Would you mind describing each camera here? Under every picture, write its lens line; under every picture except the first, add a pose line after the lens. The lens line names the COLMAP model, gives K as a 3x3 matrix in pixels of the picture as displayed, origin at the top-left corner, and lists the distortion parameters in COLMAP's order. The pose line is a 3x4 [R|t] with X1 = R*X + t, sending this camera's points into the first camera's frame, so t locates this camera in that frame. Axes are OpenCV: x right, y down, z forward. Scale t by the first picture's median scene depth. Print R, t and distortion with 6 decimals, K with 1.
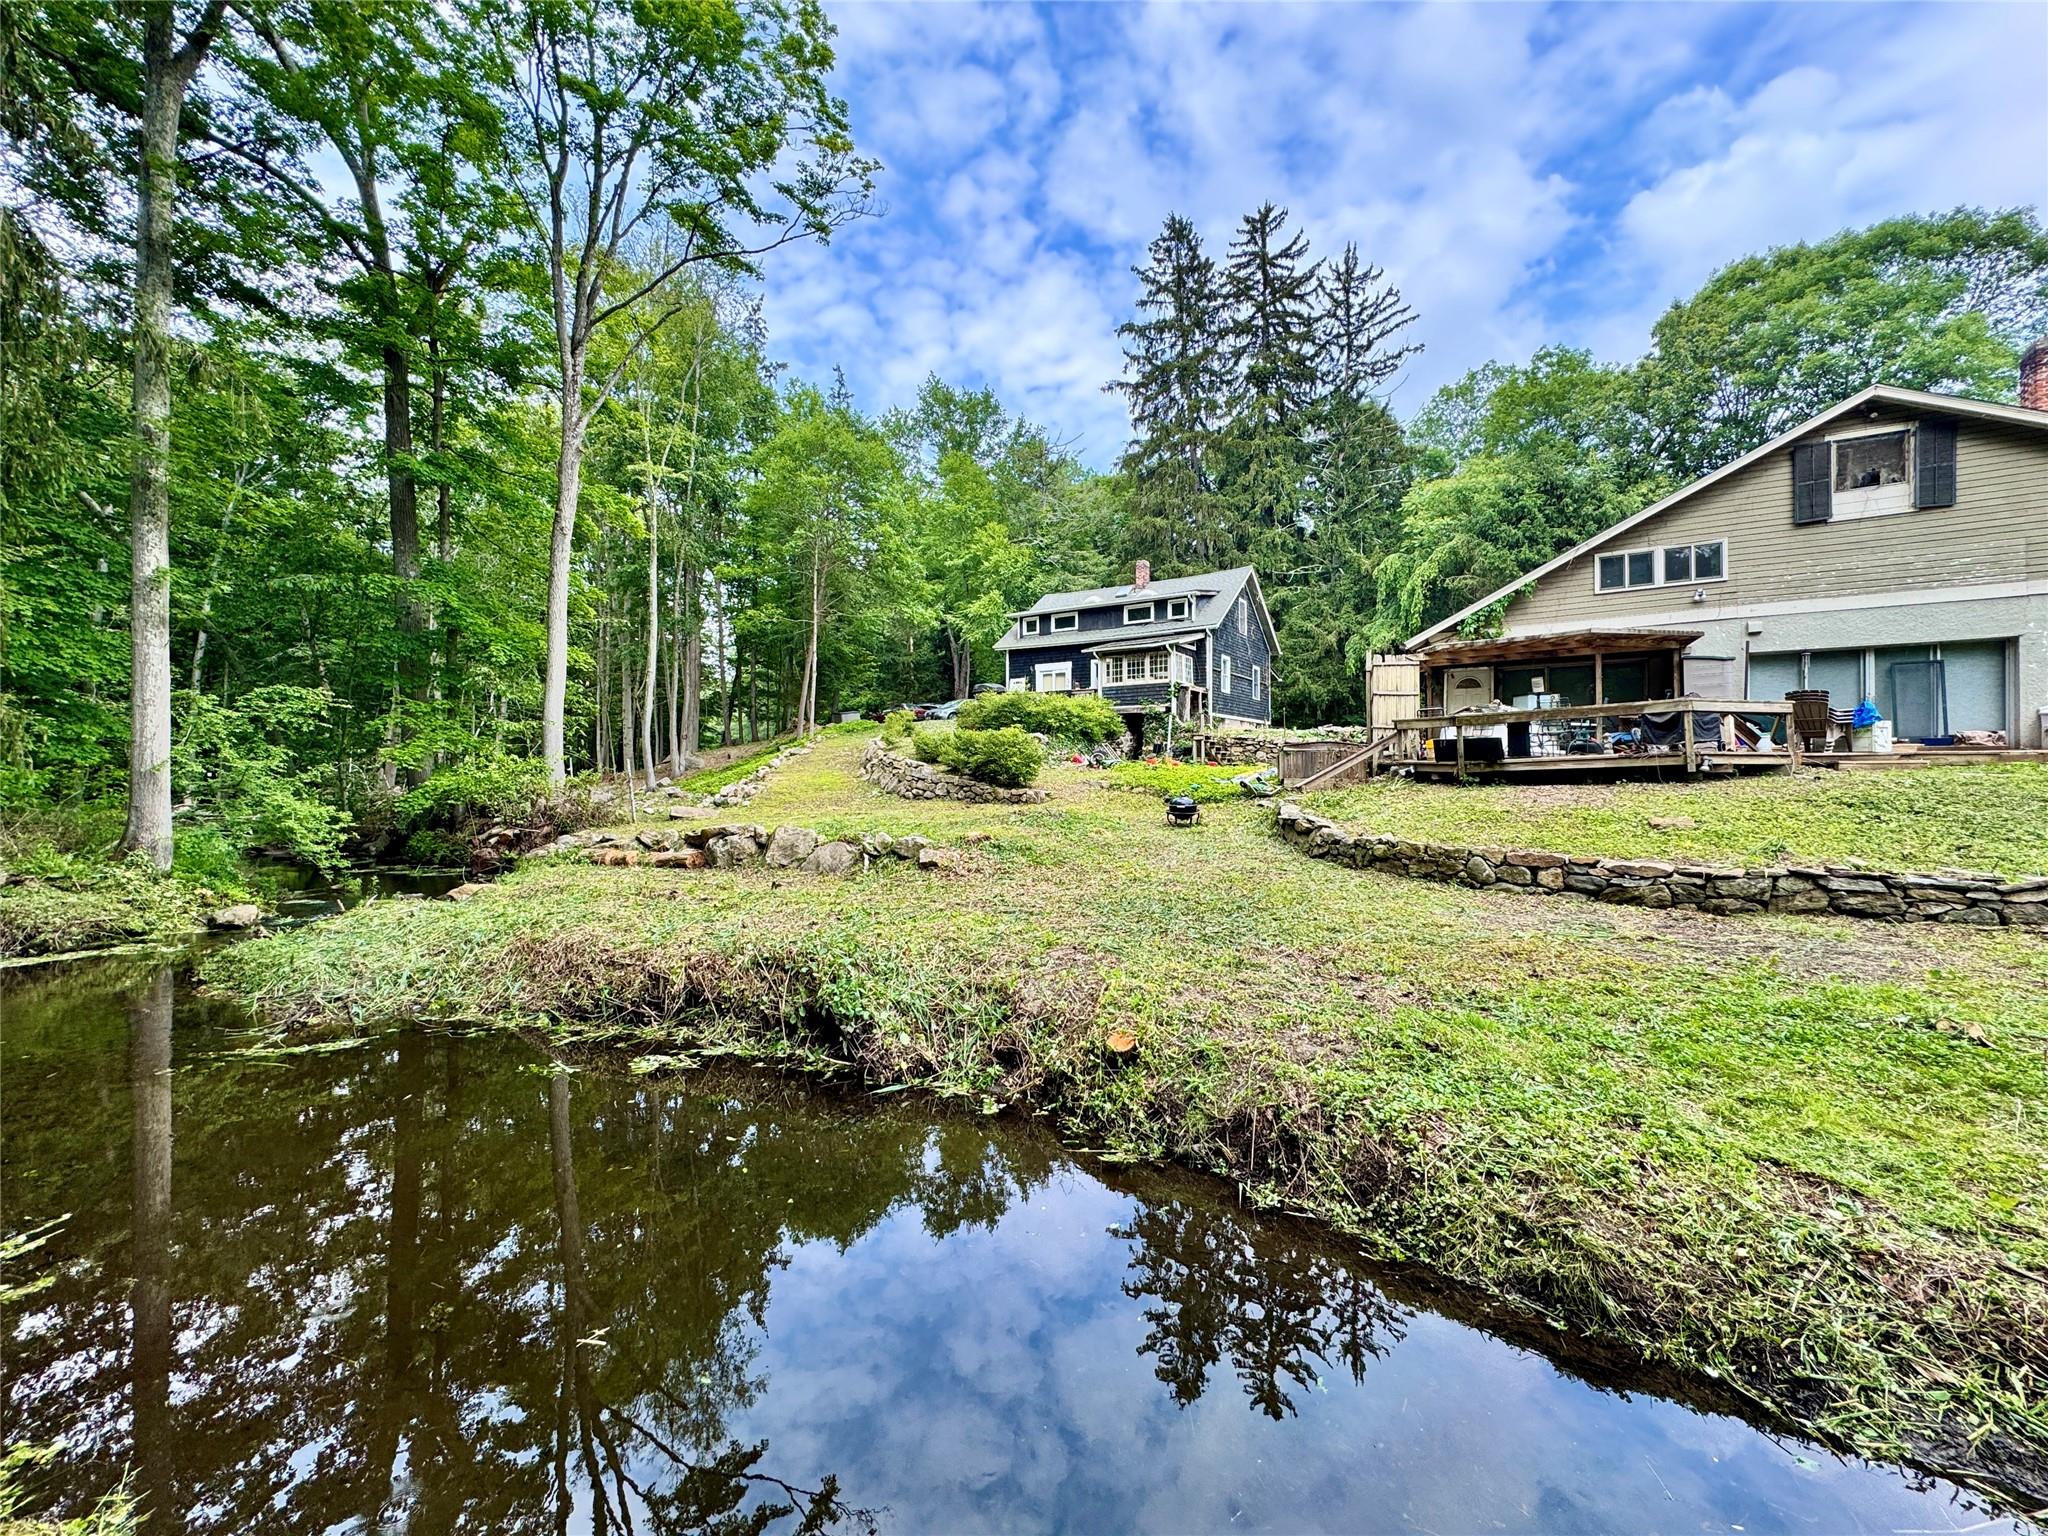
lens RADIAL K [[810.6, 0, 1019.9], [0, 810.6, 769.9], [0, 0, 1]] dist [-0.001892, 0.000076]
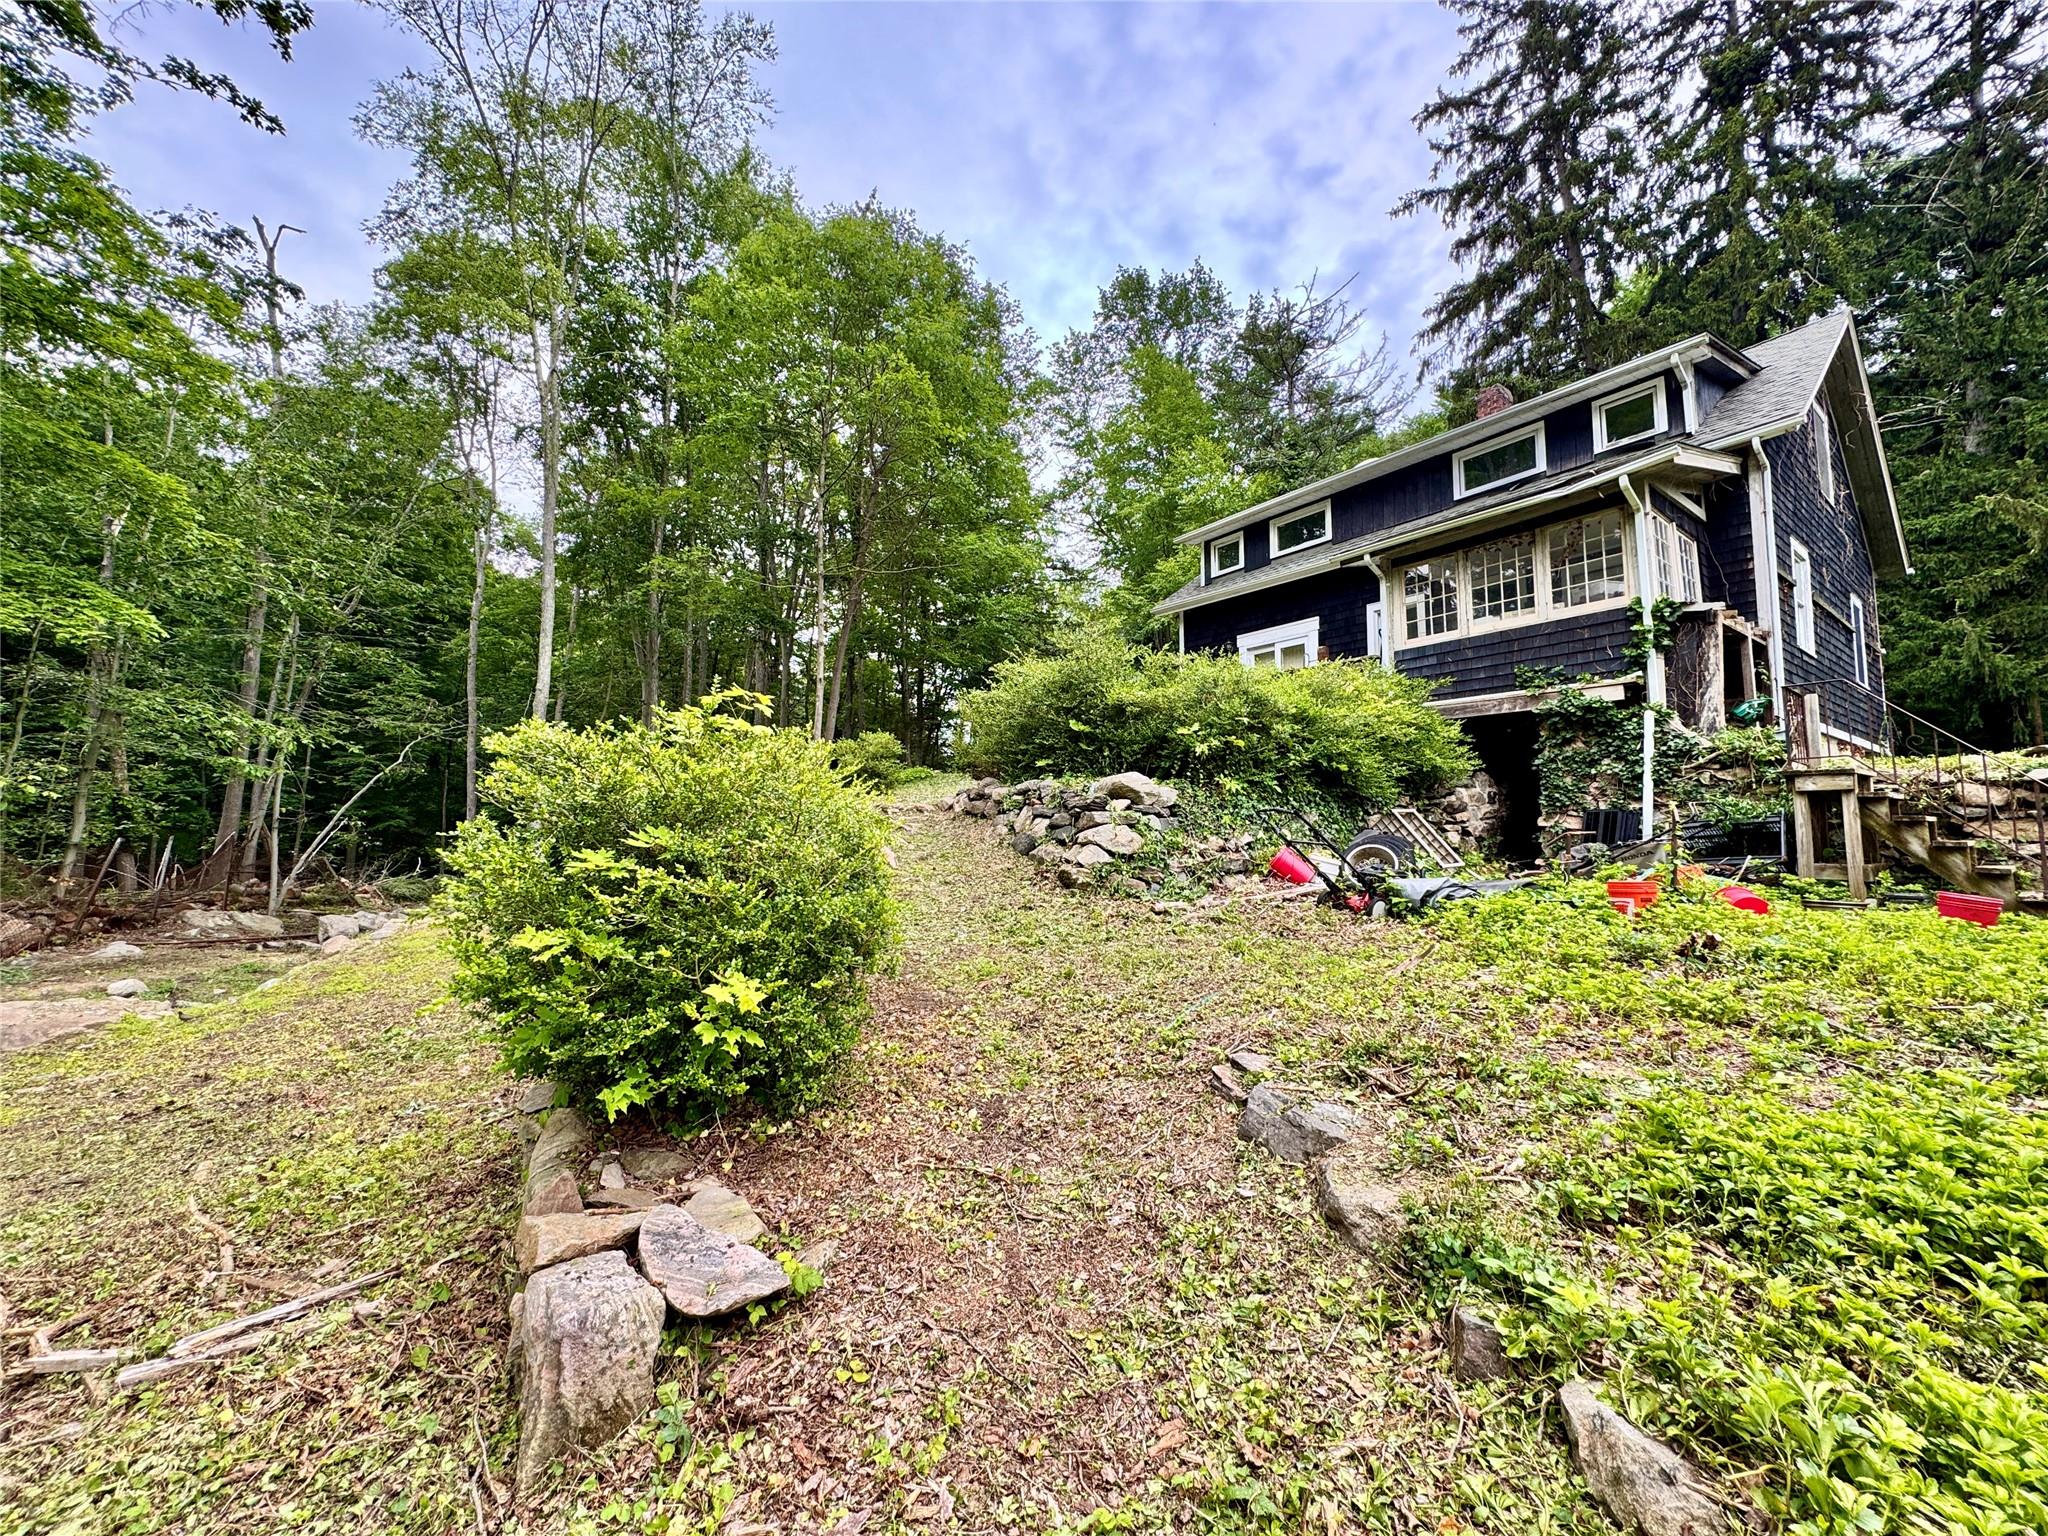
lens RADIAL K [[810.2, 0, 1026.3], [0, 810.2, 767.7], [0, 0, 1]] dist [-0.000318, 0.000030]
pose [[0.938796, -0.022491, -0.343739, 0.080358], [-0.005868, 0.996677, -0.081241, -0.023606], [0.344424, 0.078286, 0.935544, 0.694253]]
